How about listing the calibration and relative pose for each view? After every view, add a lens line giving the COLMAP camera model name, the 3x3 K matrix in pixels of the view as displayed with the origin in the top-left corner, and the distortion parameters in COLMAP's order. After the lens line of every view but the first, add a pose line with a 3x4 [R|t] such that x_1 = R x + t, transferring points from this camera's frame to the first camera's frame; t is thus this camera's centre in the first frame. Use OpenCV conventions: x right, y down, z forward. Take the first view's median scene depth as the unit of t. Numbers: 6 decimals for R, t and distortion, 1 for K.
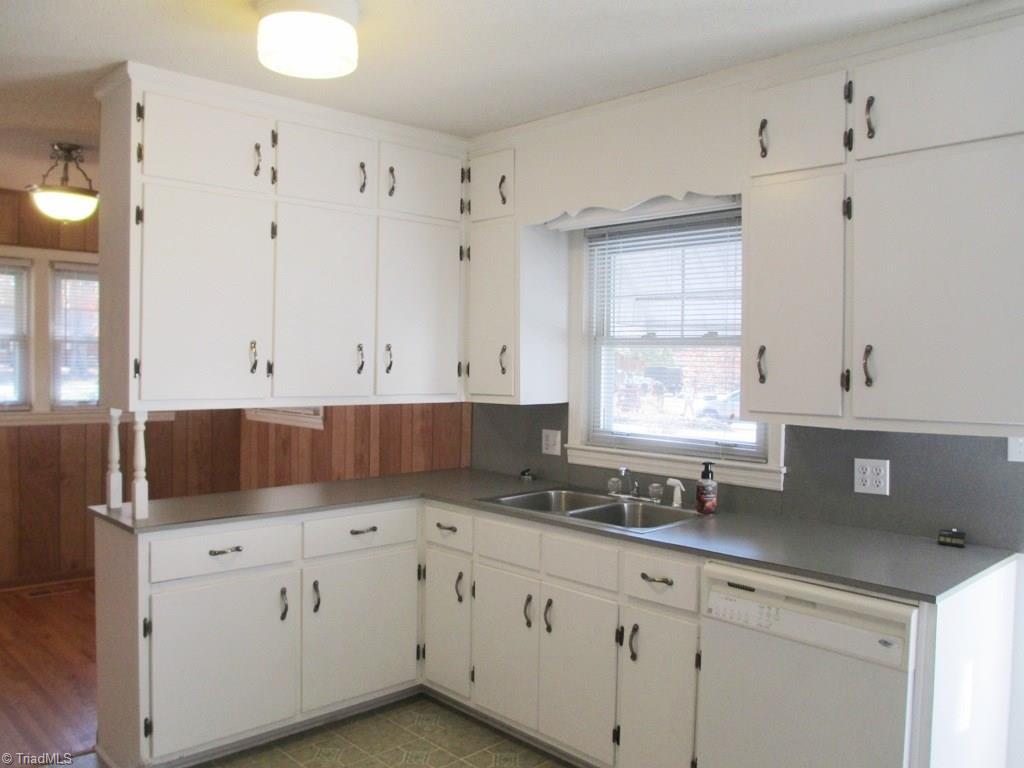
lens RADIAL K [[857.8, 0, 512.0], [0, 857.8, 384.0], [0, 0, 1]] dist [-0.052609, 0.020980]
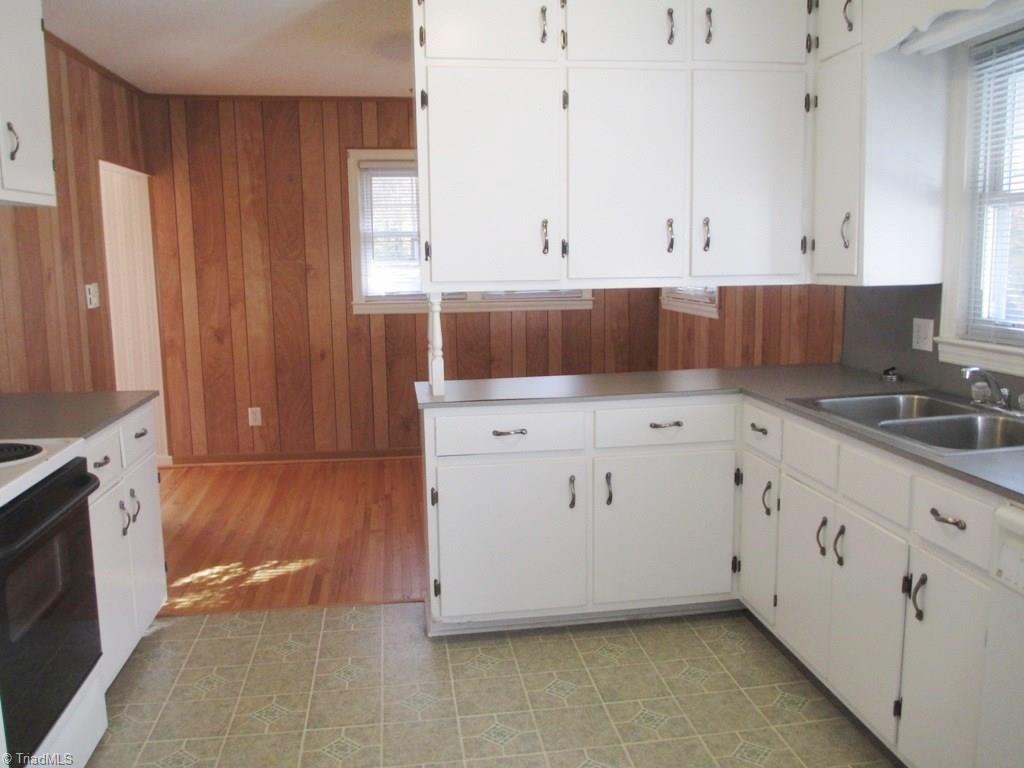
lens RADIAL K [[857.8, 0, 512.0], [0, 857.8, 384.0], [0, 0, 1]] dist [-0.052609, 0.020980]
pose [[0.816802, 0.054936, -0.574297, 0.201944], [0.015202, 0.993061, 0.116614, 0.017553], [0.576718, -0.103981, 0.810299, 0.155098]]
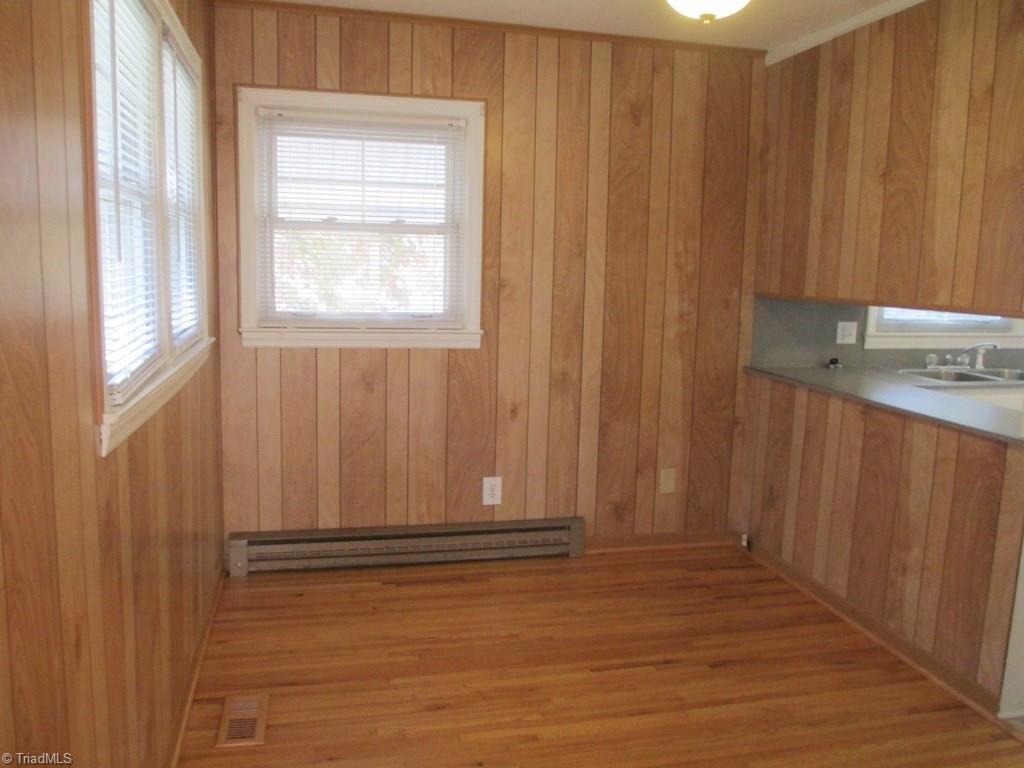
lens RADIAL K [[857.8, 0, 512.0], [0, 857.8, 384.0], [0, 0, 1]] dist [-0.052609, 0.020980]
pose [[0.503340, -0.134778, 0.853513, -1.280139], [0.008324, 0.988471, 0.151181, -0.046537], [-0.864048, -0.068990, 0.498659, 0.871956]]
